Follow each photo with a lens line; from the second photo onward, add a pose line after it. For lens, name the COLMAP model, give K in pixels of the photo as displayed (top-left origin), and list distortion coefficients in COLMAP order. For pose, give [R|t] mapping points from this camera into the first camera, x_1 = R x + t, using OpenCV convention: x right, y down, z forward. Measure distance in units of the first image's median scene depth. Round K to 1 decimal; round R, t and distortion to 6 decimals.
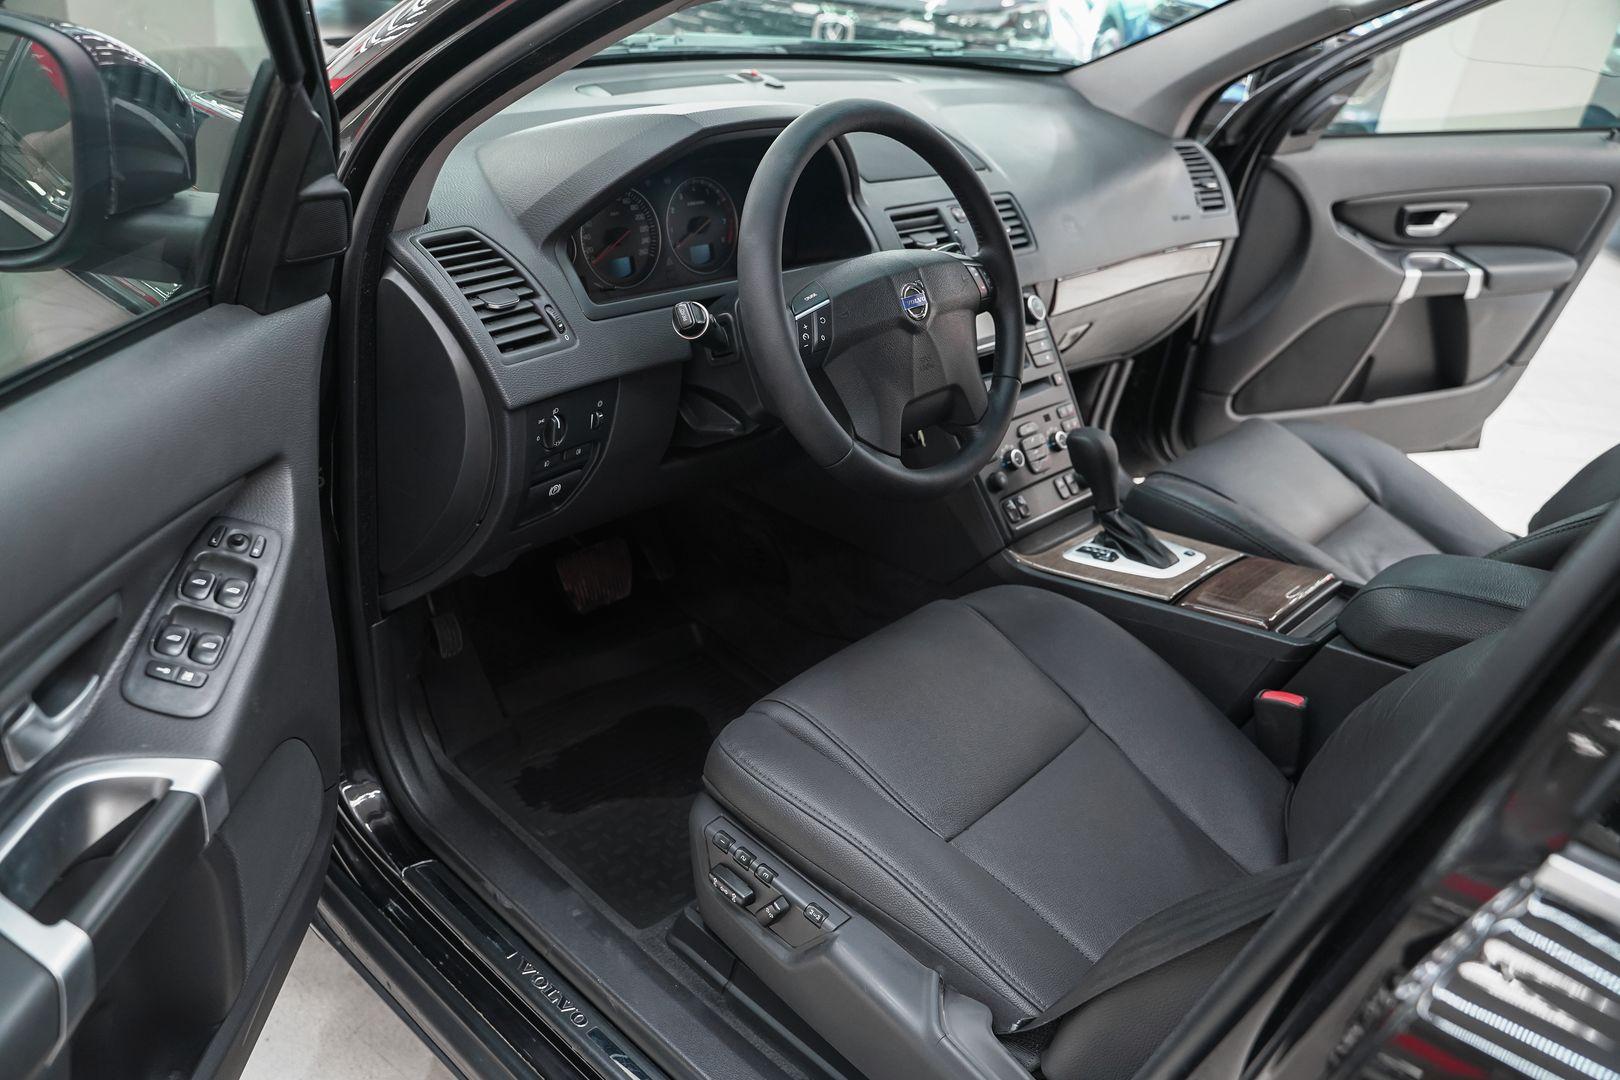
lens RADIAL K [[1303.2, 0, 810.0], [0, 1303.2, 540.0], [0, 0, 1]] dist [-0.127858, 0.108865]
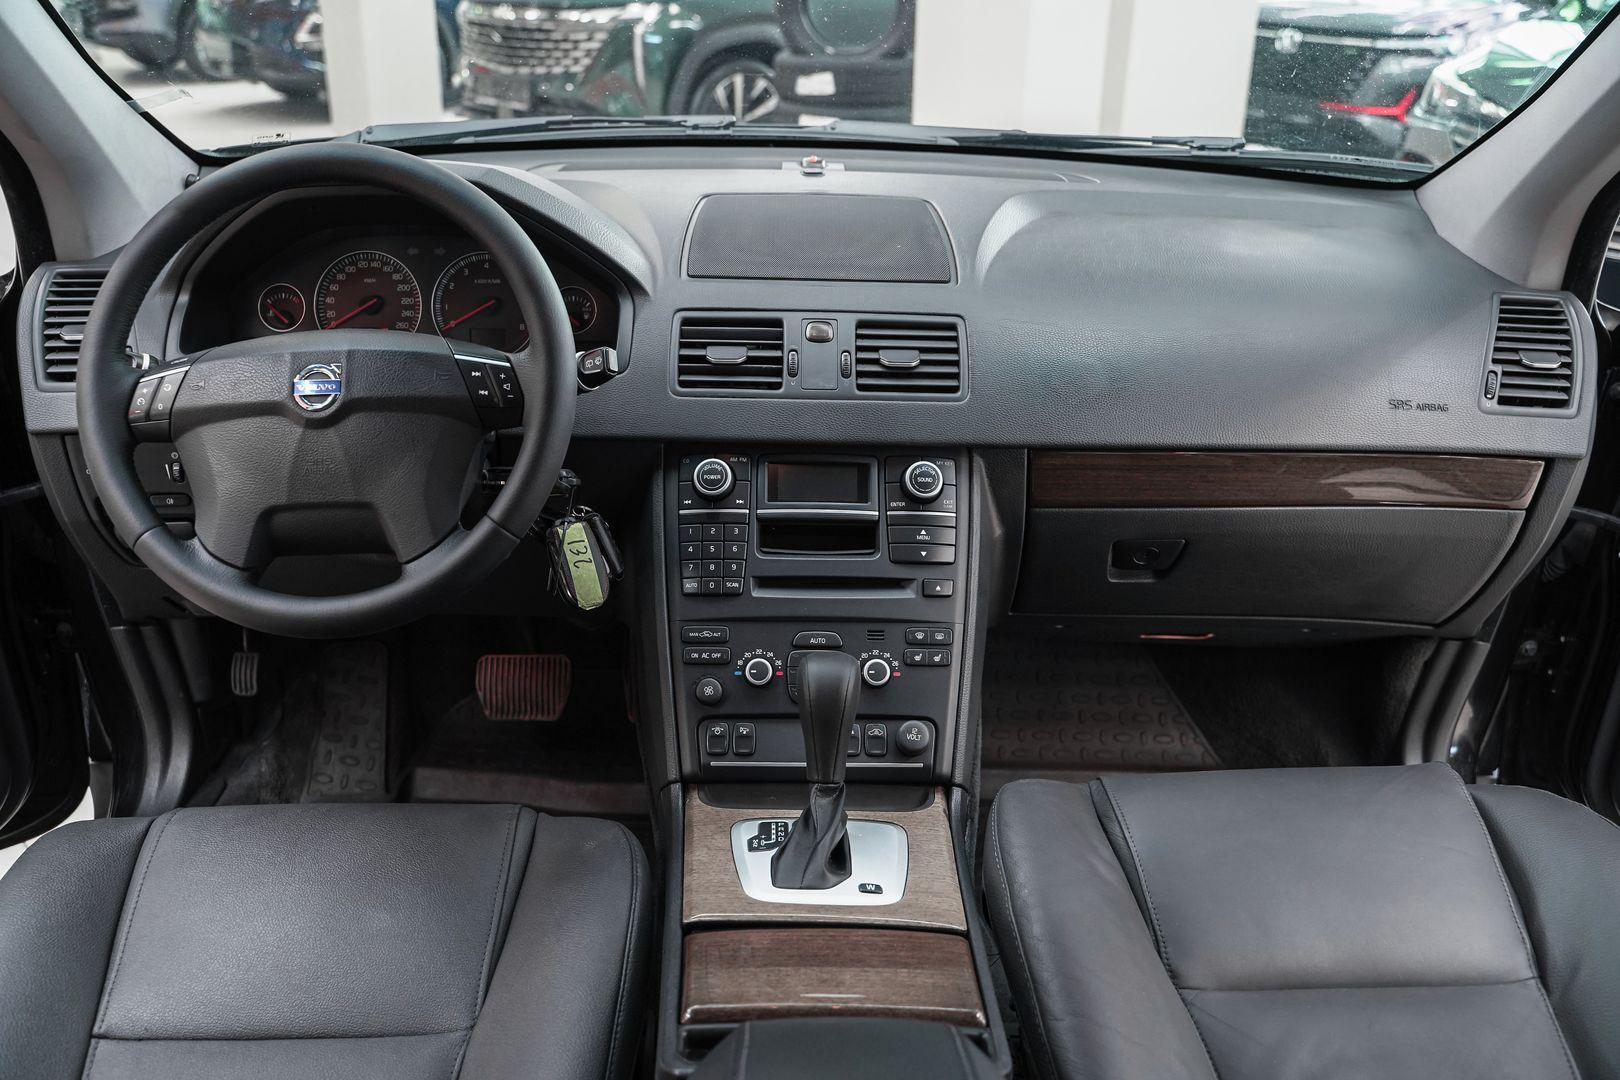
lens RADIAL K [[1323.0, 0, 810.0], [0, 1323.0, 540.0], [0, 0, 1]] dist [-0.122433, 0.104814]
pose [[0.691019, 0.195194, -0.695982, 0.634090], [-0.284007, 0.958733, -0.013097, -0.123926], [0.664704, 0.206715, 0.717939, 0.470713]]
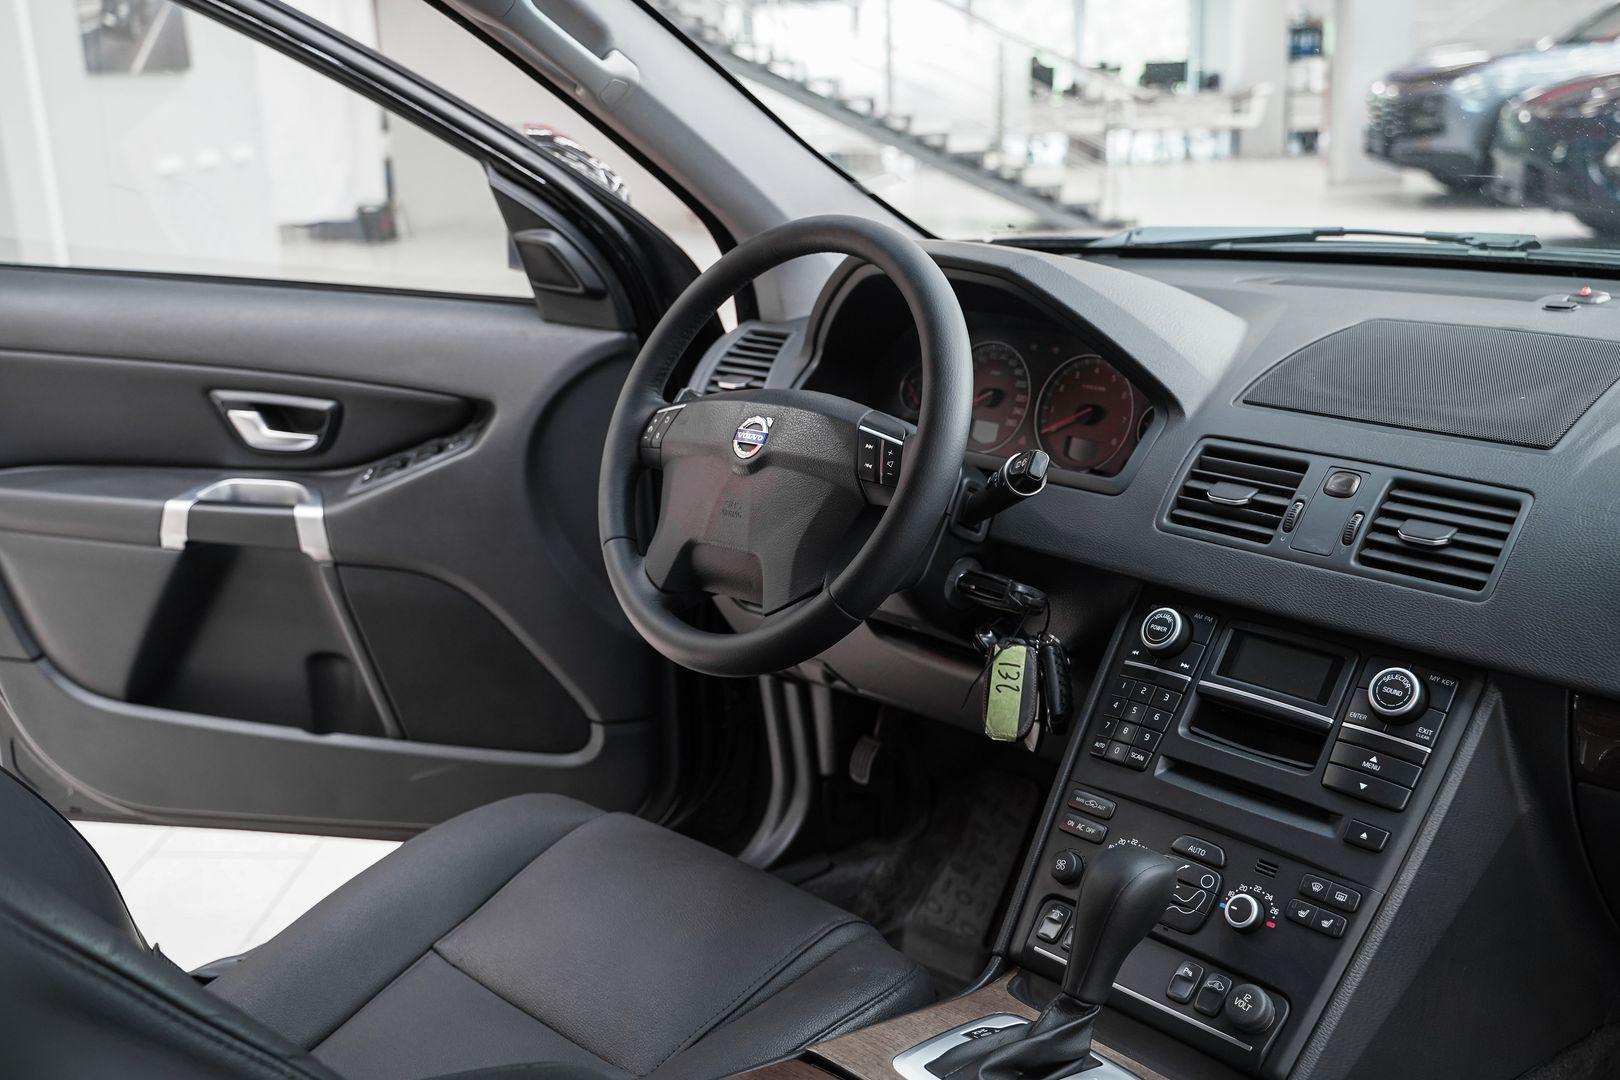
lens RADIAL K [[1671.4, 0, 811.7], [0, 1671.4, 523.5], [0, 0, 1]] dist [-0.030529, 0.017309]
pose [[-0.087572, 0.139682, -0.986316, 0.843625], [-0.460306, 0.872402, 0.164419, -0.242288], [0.883430, 0.468406, -0.012102, 0.783903]]
